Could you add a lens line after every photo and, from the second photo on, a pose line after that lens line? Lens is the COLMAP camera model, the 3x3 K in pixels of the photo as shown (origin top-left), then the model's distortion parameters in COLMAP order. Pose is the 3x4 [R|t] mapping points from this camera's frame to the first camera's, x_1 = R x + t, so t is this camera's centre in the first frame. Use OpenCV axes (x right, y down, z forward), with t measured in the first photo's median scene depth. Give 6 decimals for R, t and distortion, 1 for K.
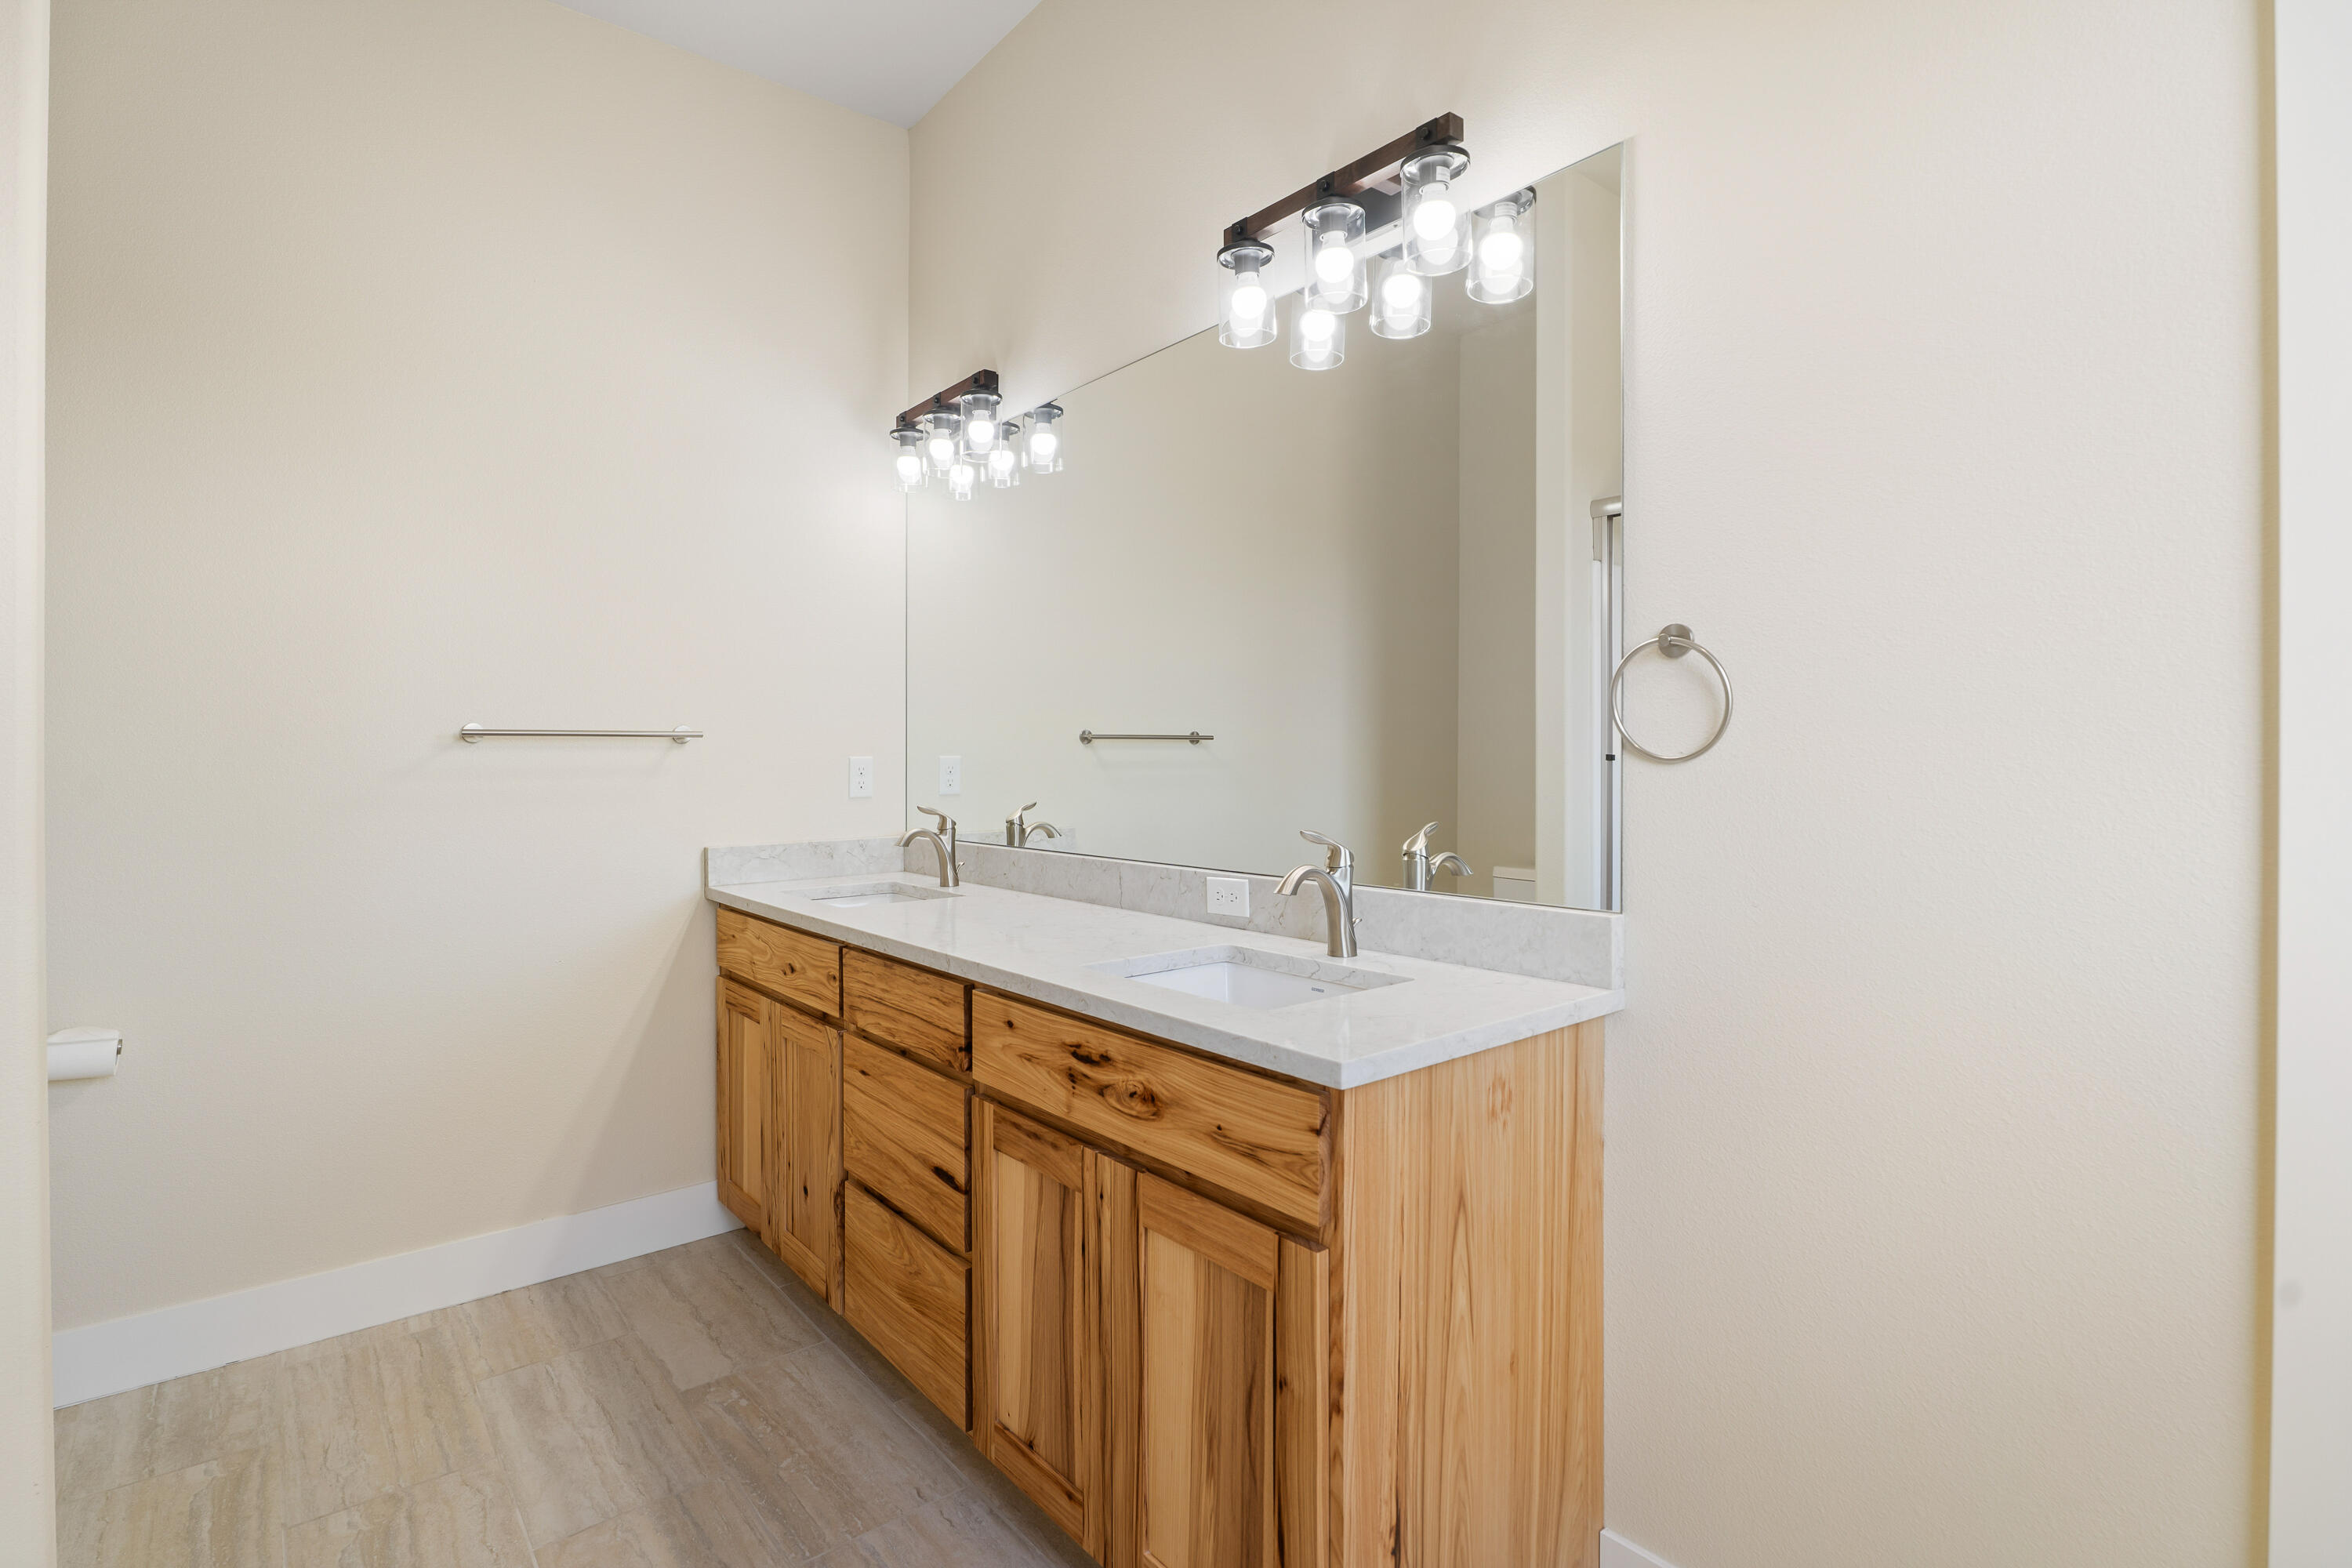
lens RADIAL K [[1106.5, 0, 1171.7], [0, 1106.5, 764.8], [0, 0, 1]] dist [-0.012015, -0.000168]
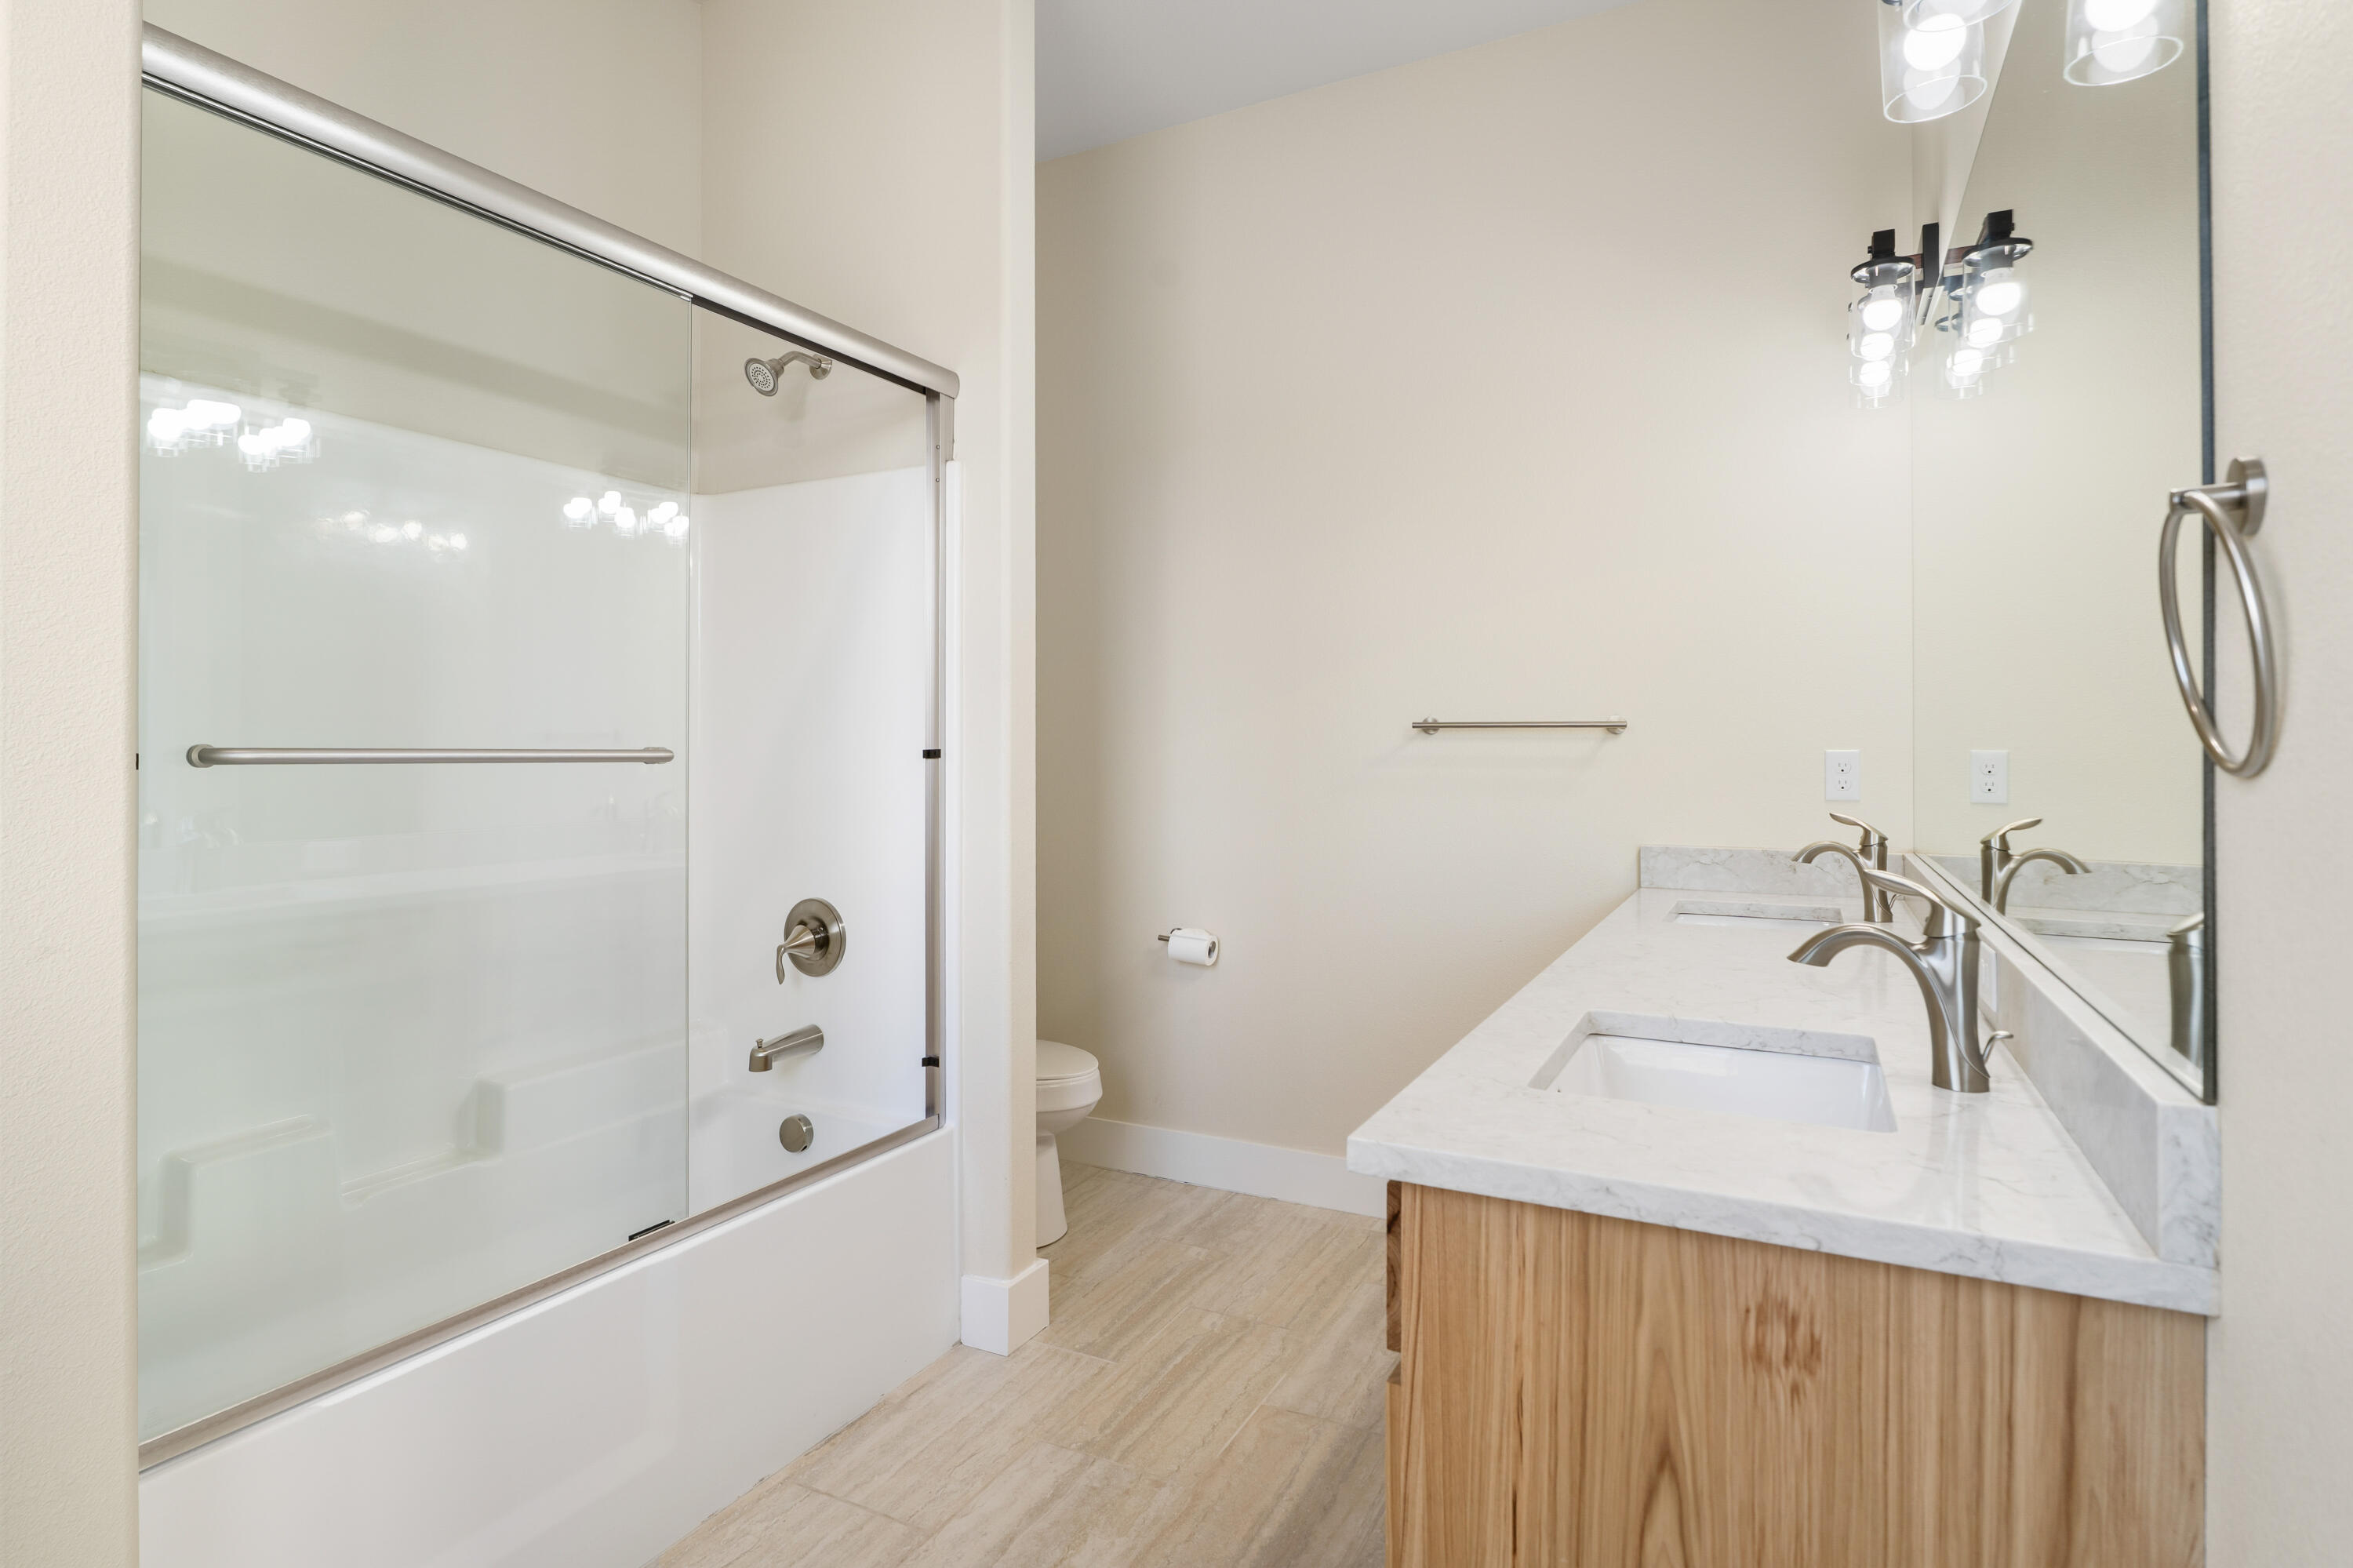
lens RADIAL K [[1246.3, 0, 1172.2], [0, 1246.3, 775.2], [0, 0, 1]] dist [0.000402, -0.001364]
pose [[0.400856, 0.026929, -0.915745, 0.585435], [-0.013965, 0.999631, 0.023283, -0.004659], [0.916034, 0.003455, 0.401085, 0.339511]]
